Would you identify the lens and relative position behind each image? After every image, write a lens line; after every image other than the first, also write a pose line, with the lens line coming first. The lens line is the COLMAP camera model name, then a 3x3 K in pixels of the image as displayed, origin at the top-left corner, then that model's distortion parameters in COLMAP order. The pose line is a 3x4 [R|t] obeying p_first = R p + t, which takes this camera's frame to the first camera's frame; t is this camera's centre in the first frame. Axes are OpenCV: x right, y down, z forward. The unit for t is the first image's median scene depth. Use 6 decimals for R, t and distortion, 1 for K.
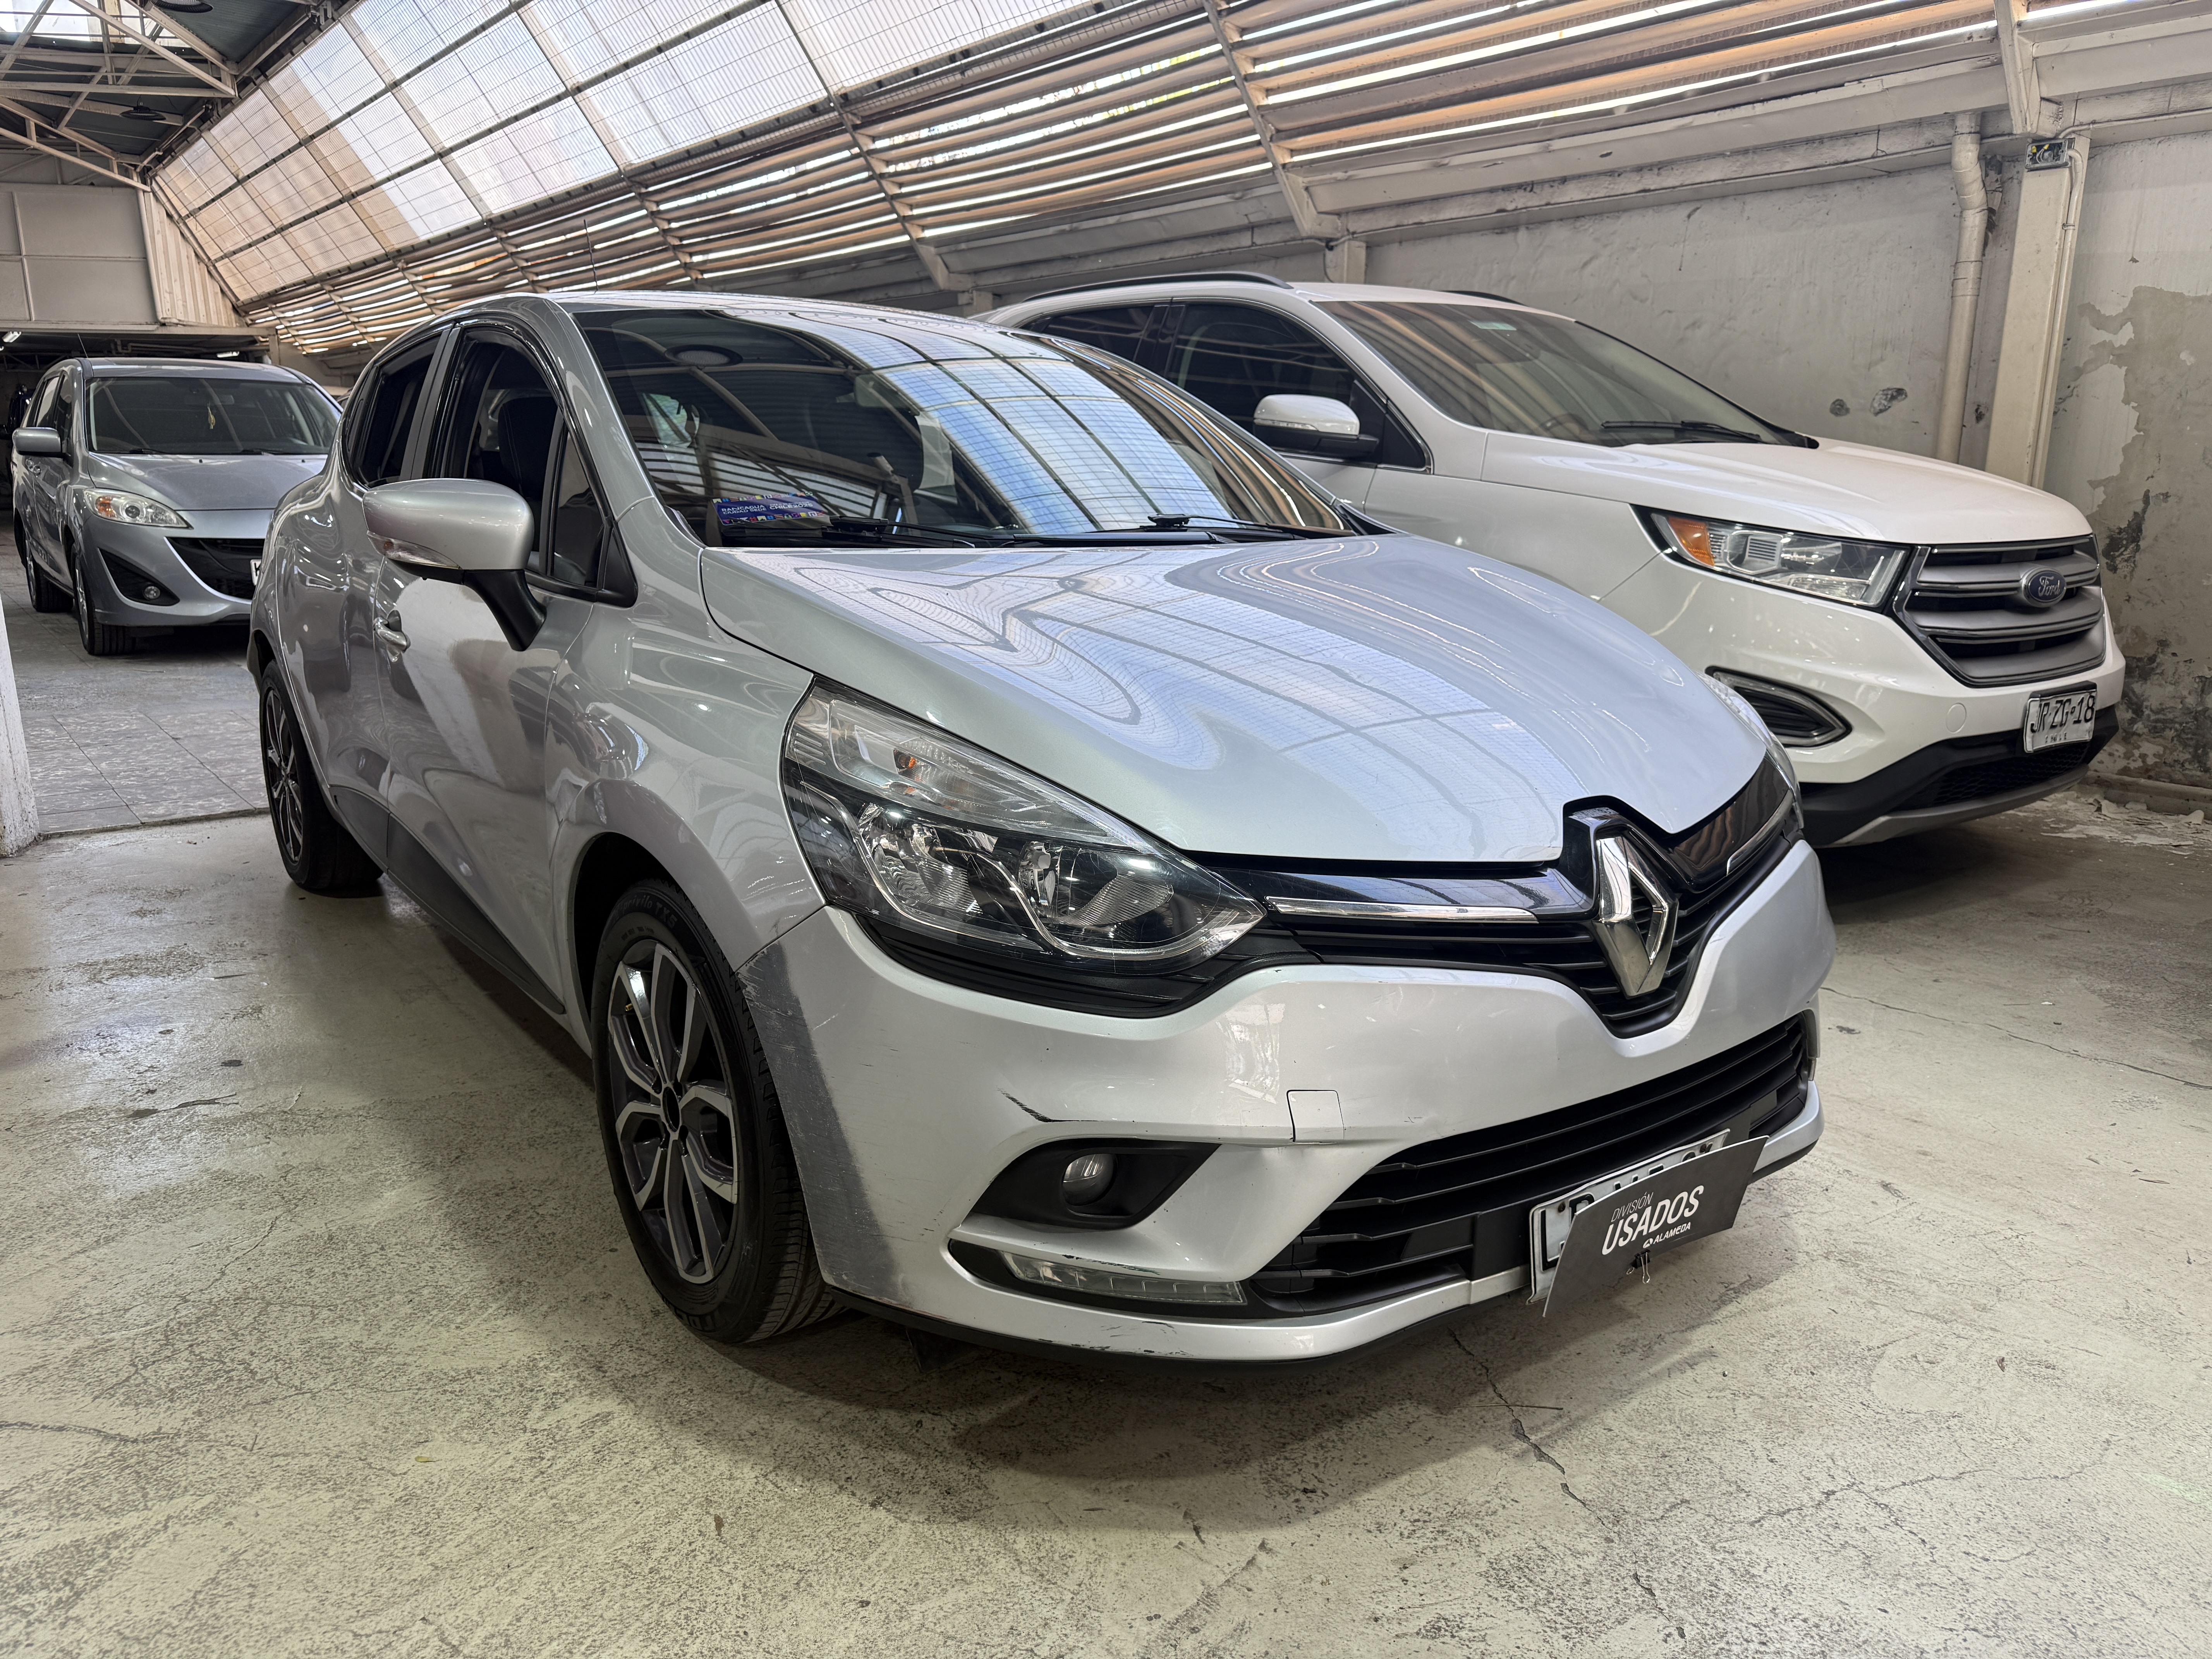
lens RADIAL K [[1595.2, 0, 1113.7], [0, 1595.2, 832.0], [0, 0, 1]] dist [0.007579, -0.004381]
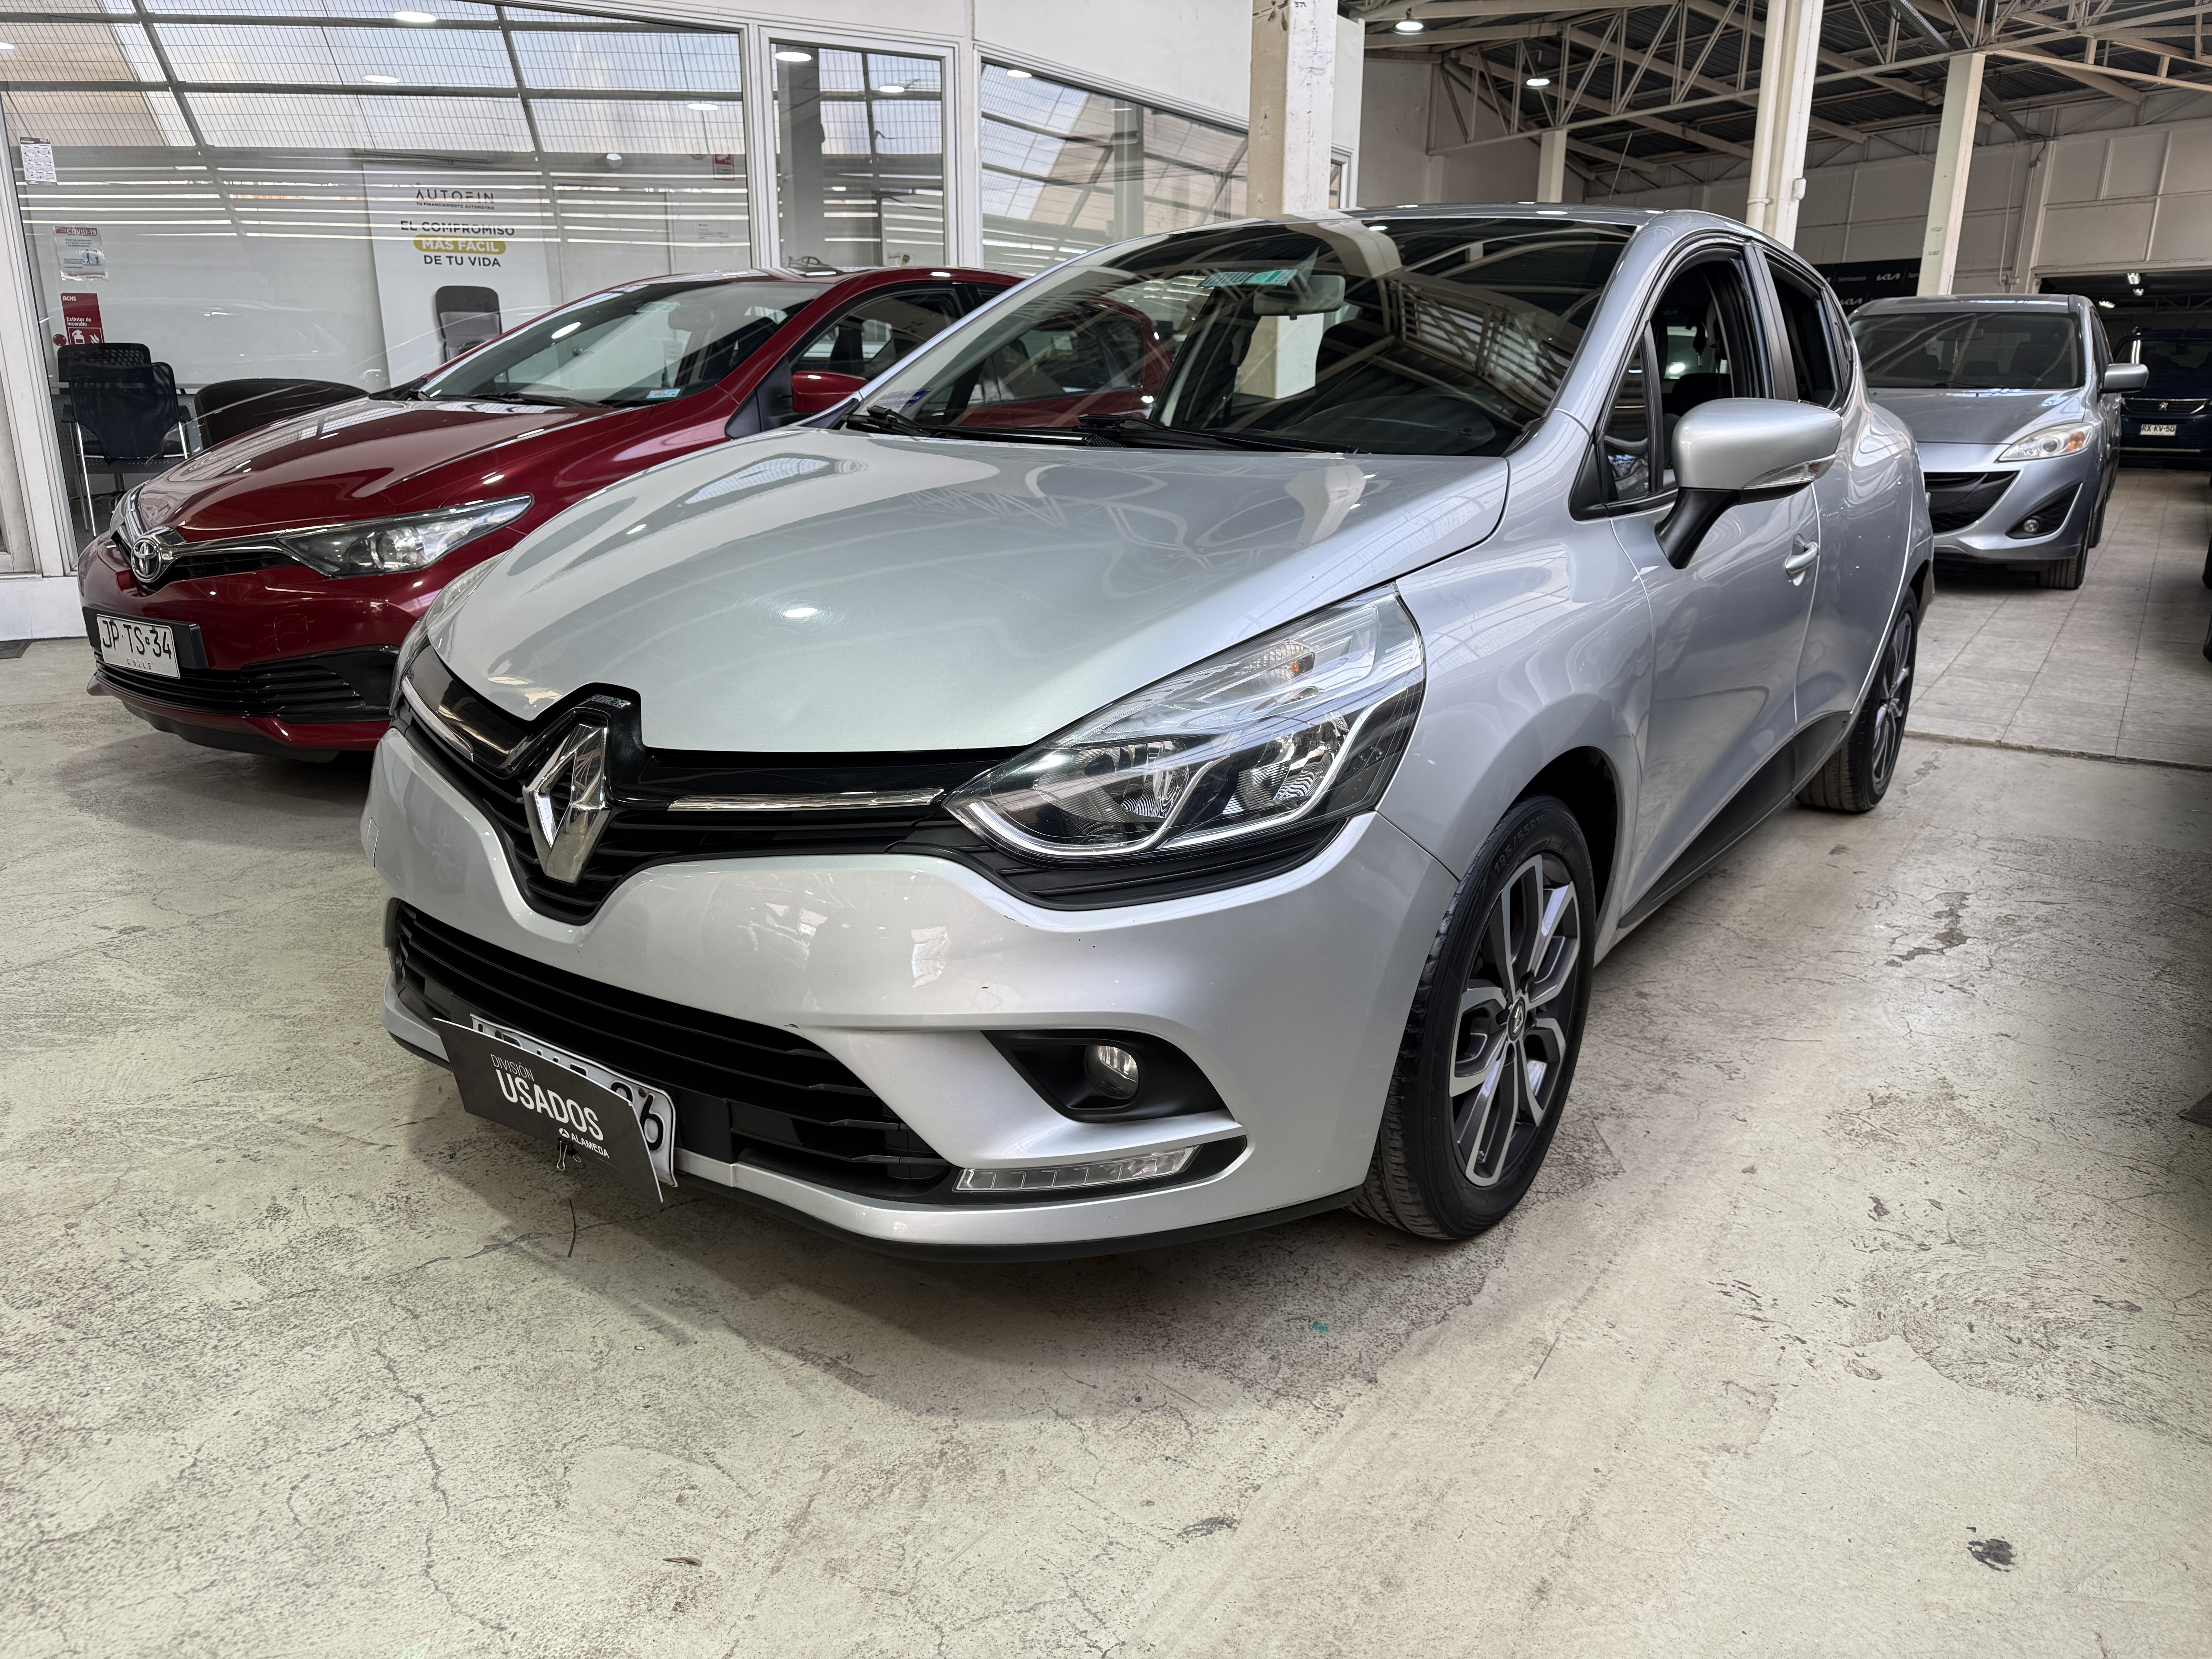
lens RADIAL K [[1595.2, 0, 1113.7], [0, 1595.2, 832.0], [0, 0, 1]] dist [0.007579, -0.004381]
pose [[0.302072, 0.264592, -0.915829, 1.104821], [-0.237242, 0.951348, 0.196603, -0.167545], [0.923292, 0.157885, 0.350148, 0.798799]]
